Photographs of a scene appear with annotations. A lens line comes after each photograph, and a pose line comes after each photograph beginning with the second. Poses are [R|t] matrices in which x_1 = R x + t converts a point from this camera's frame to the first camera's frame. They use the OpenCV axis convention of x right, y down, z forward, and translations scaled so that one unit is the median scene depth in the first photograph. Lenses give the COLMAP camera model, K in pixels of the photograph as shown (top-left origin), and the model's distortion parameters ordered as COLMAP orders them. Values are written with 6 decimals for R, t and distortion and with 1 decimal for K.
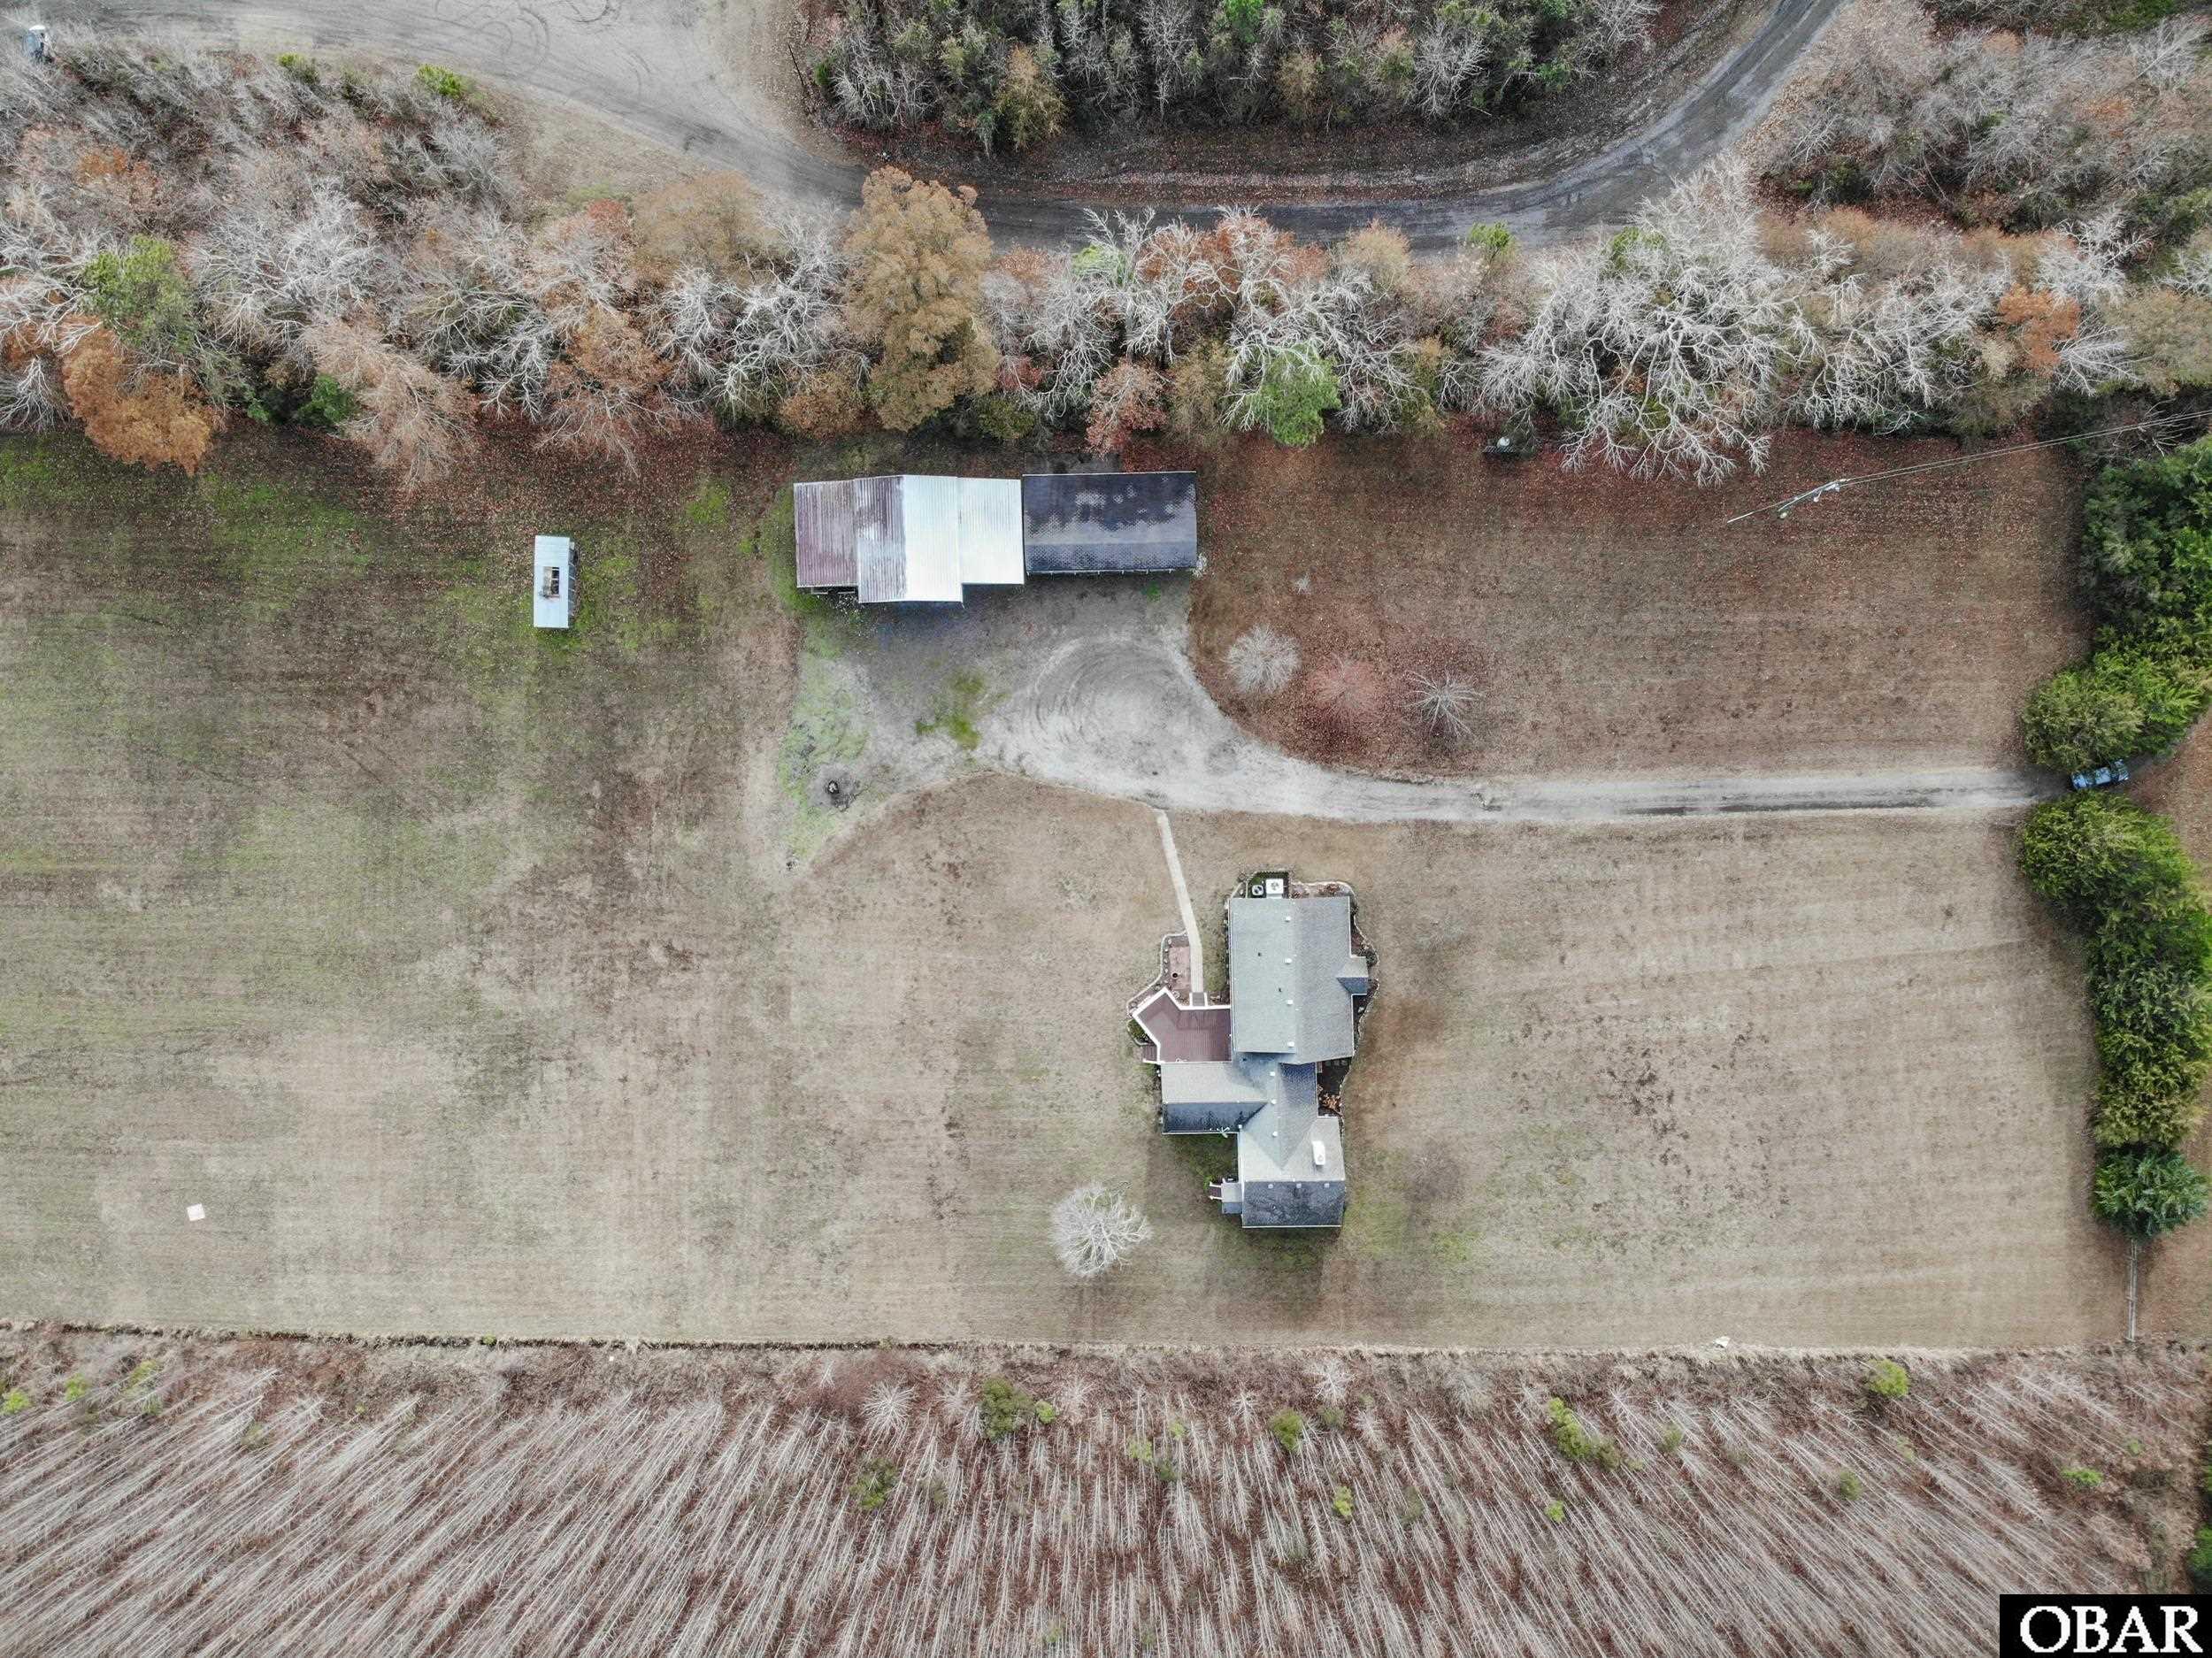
lens RADIAL K [[1605.7, 0, 1117.2], [0, 1605.7, 822.9], [0, 0, 1]] dist [0.099153, -0.239728]
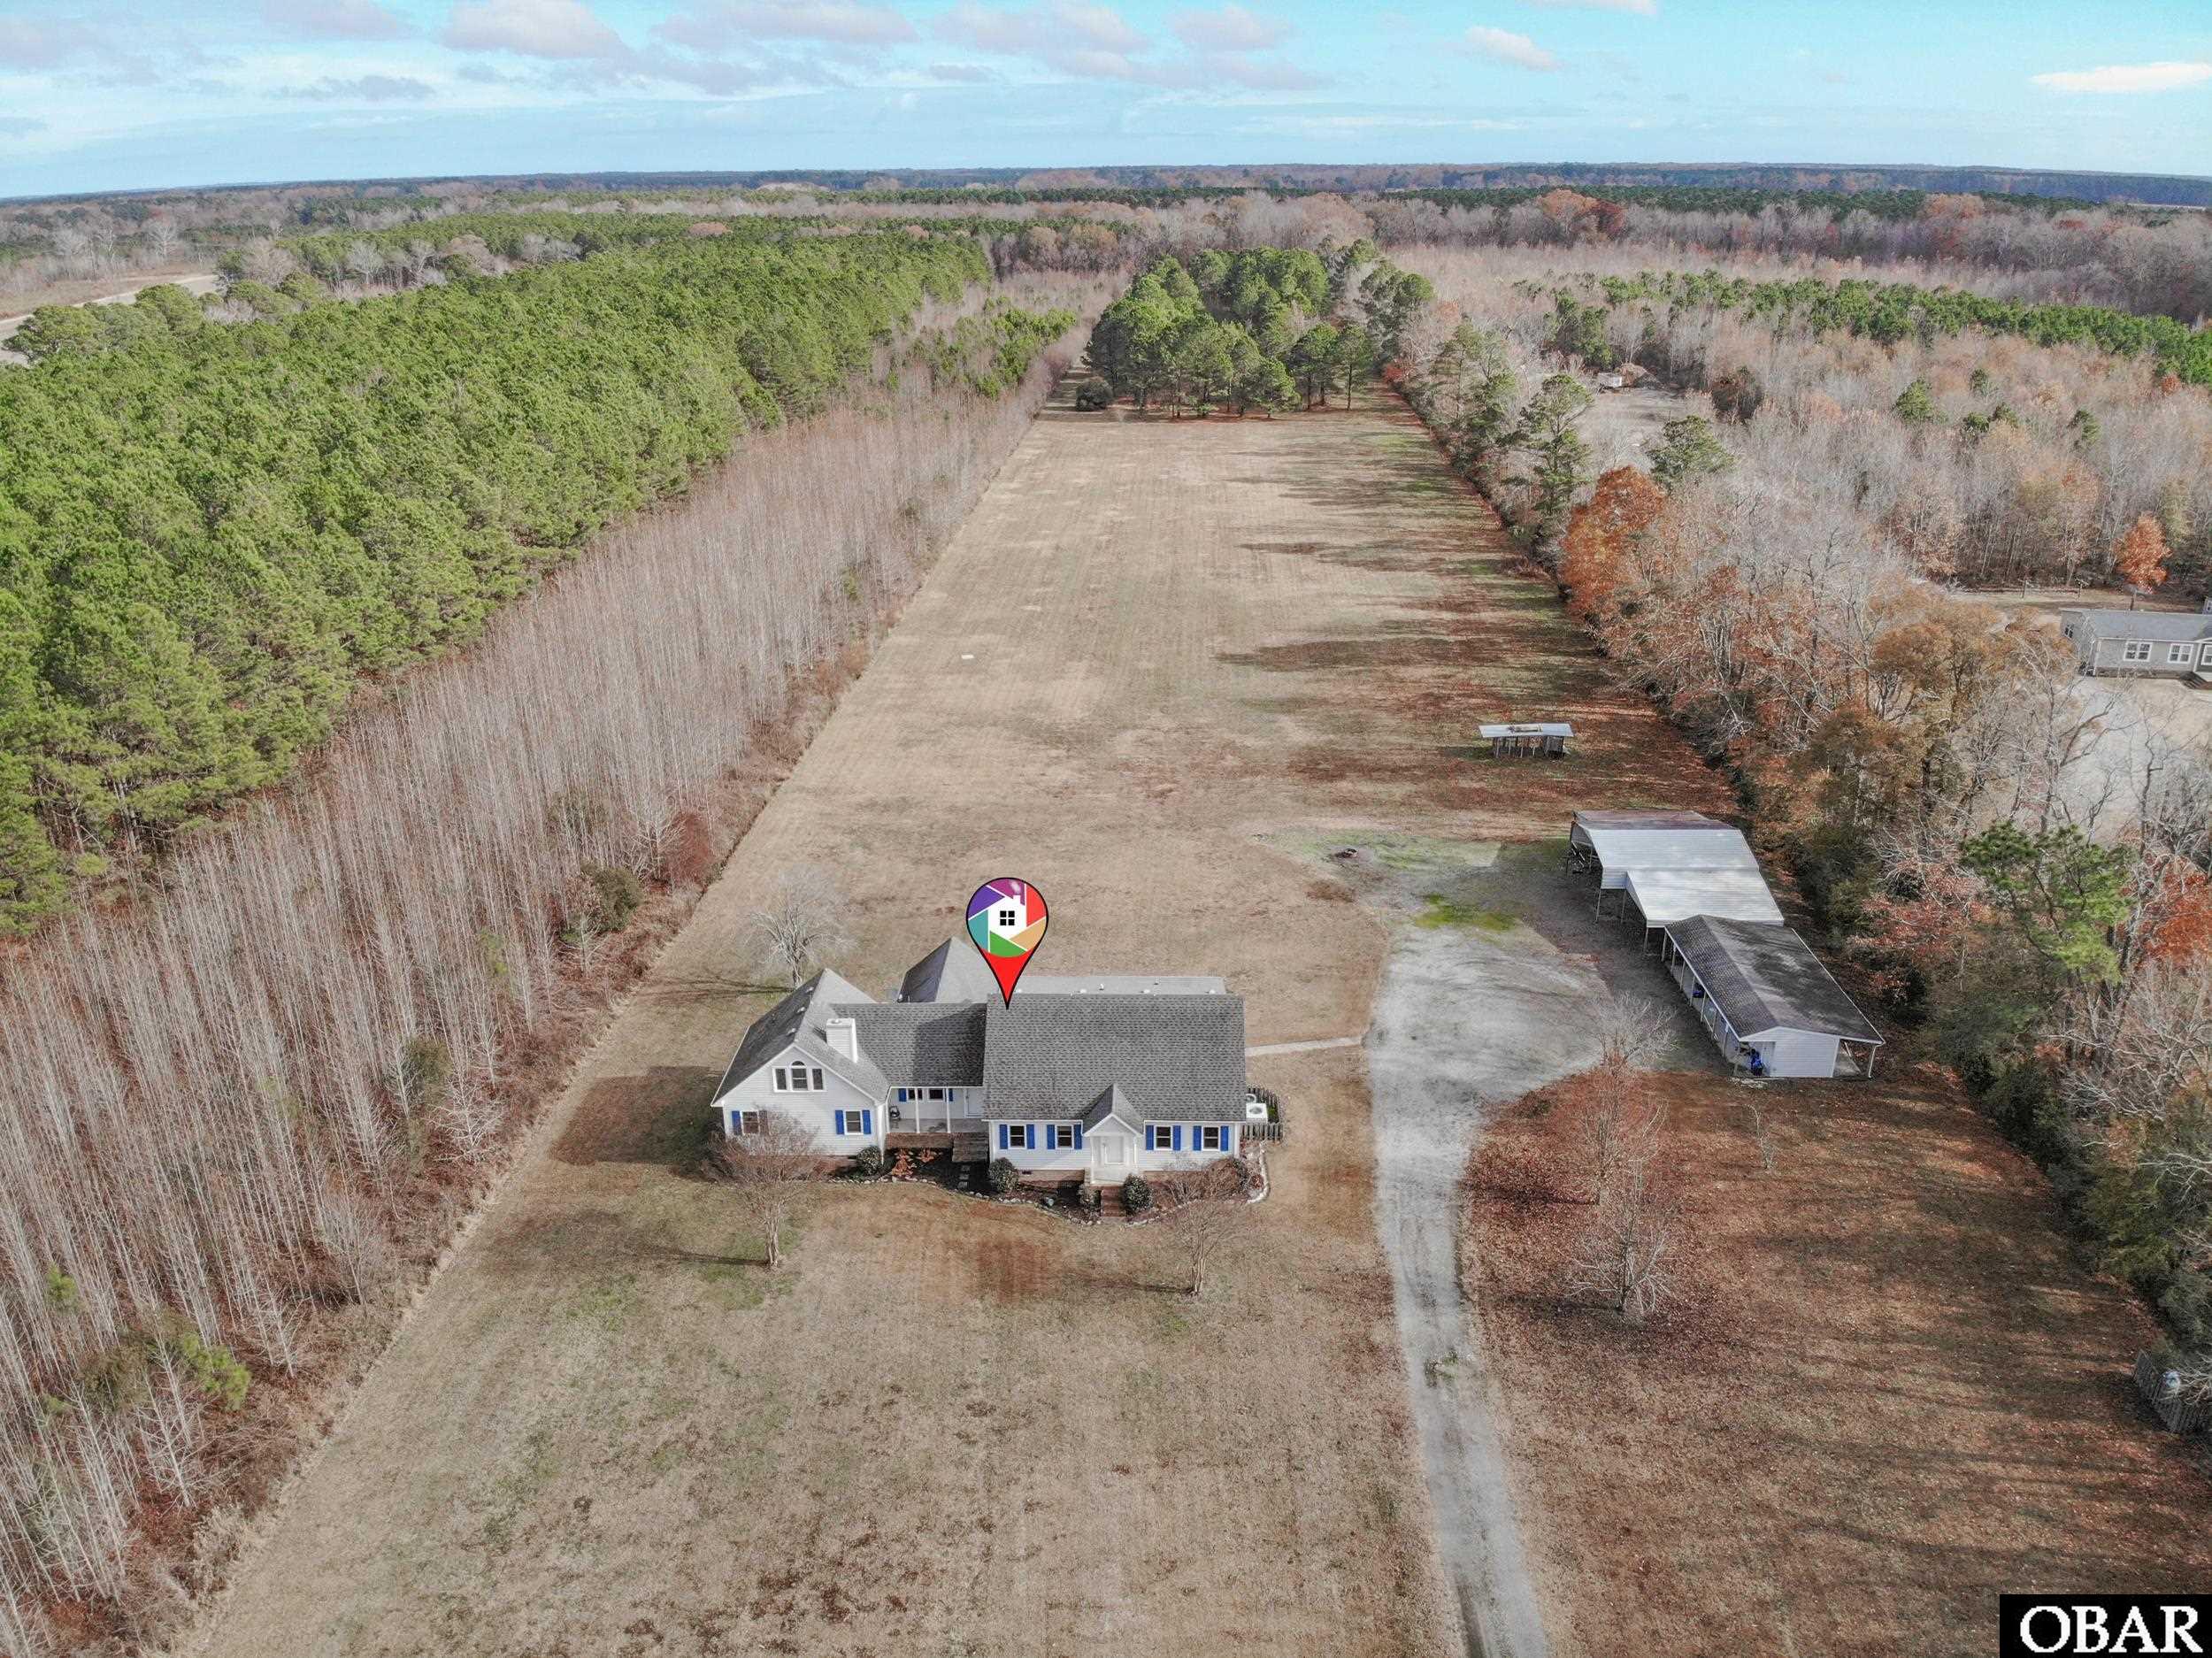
lens RADIAL K [[1605.7, 0, 1117.2], [0, 1605.7, 822.9], [0, 0, 1]] dist [0.099153, -0.239728]
pose [[-0.043568, 0.385667, -0.921609, 0.634445], [-0.997861, 0.028211, 0.058979, 0.053455], [0.048746, 0.922206, 0.383613, 0.649548]]
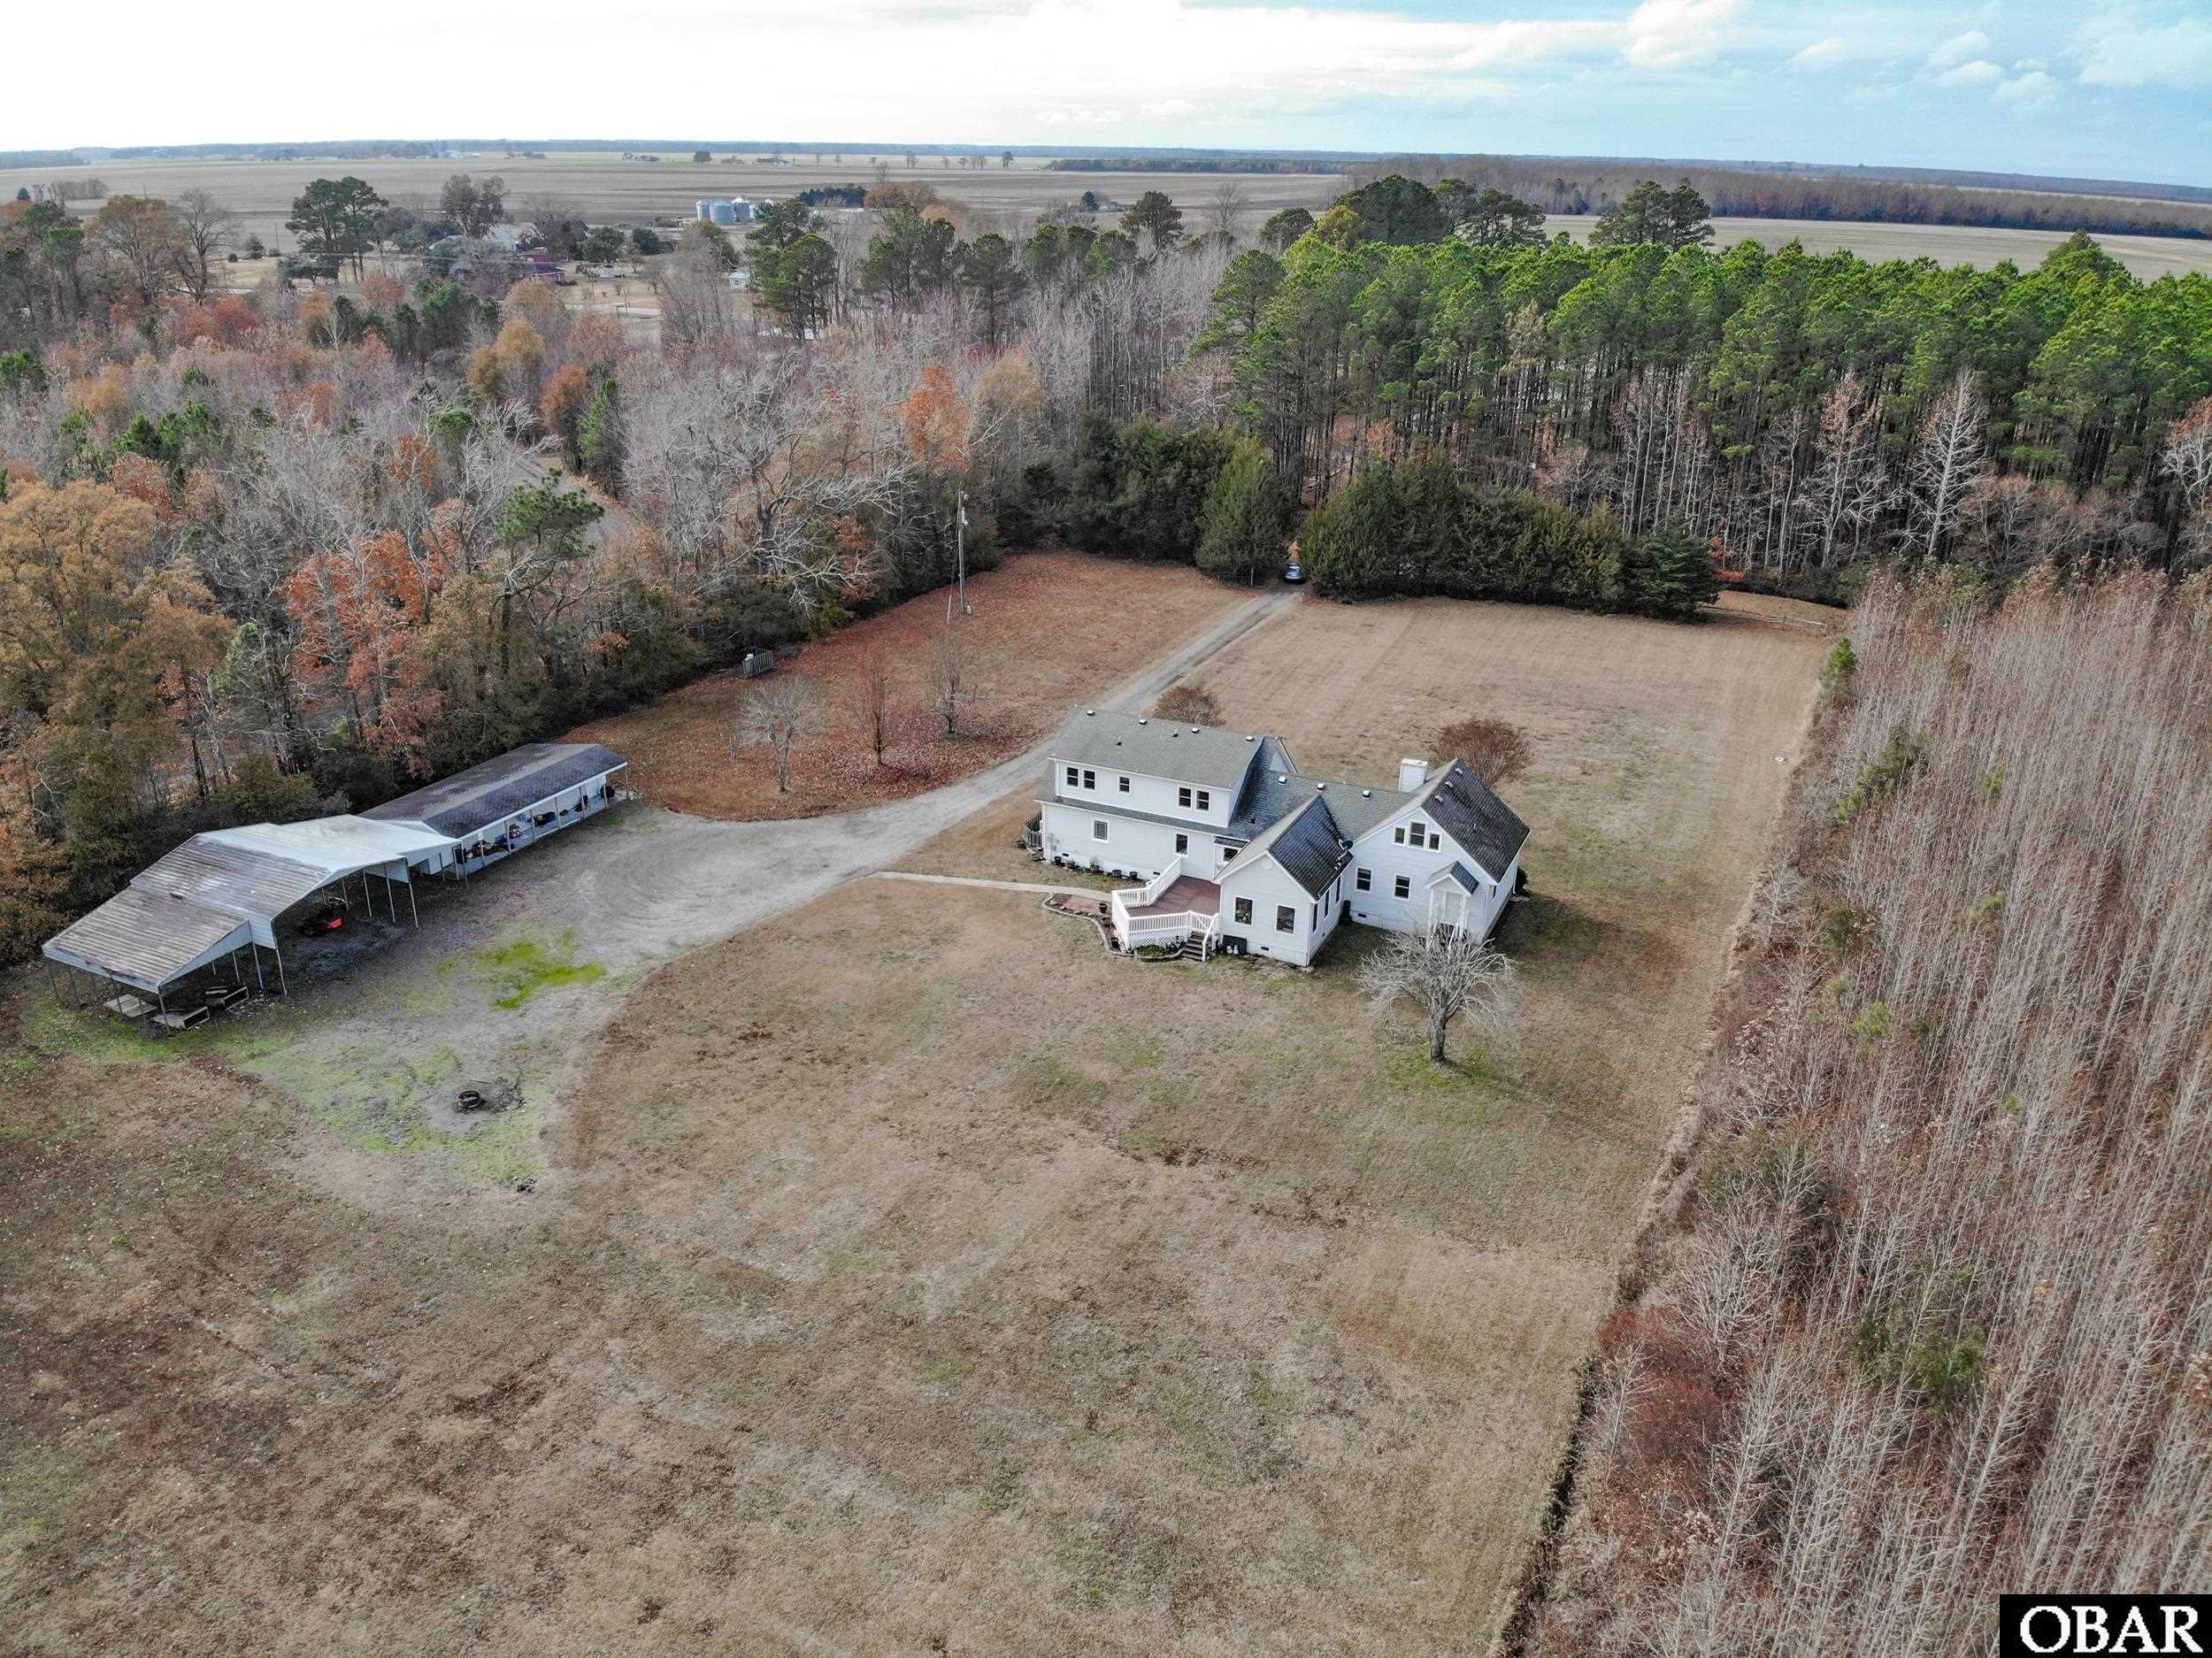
lens RADIAL K [[1605.7, 0, 1117.2], [0, 1605.7, 822.9], [0, 0, 1]] dist [0.099153, -0.239728]
pose [[0.434568, -0.329634, 0.838148, -0.491603], [0.898104, 0.228382, -0.375834, 0.335066], [-0.067530, 0.916069, 0.395293, 0.709340]]
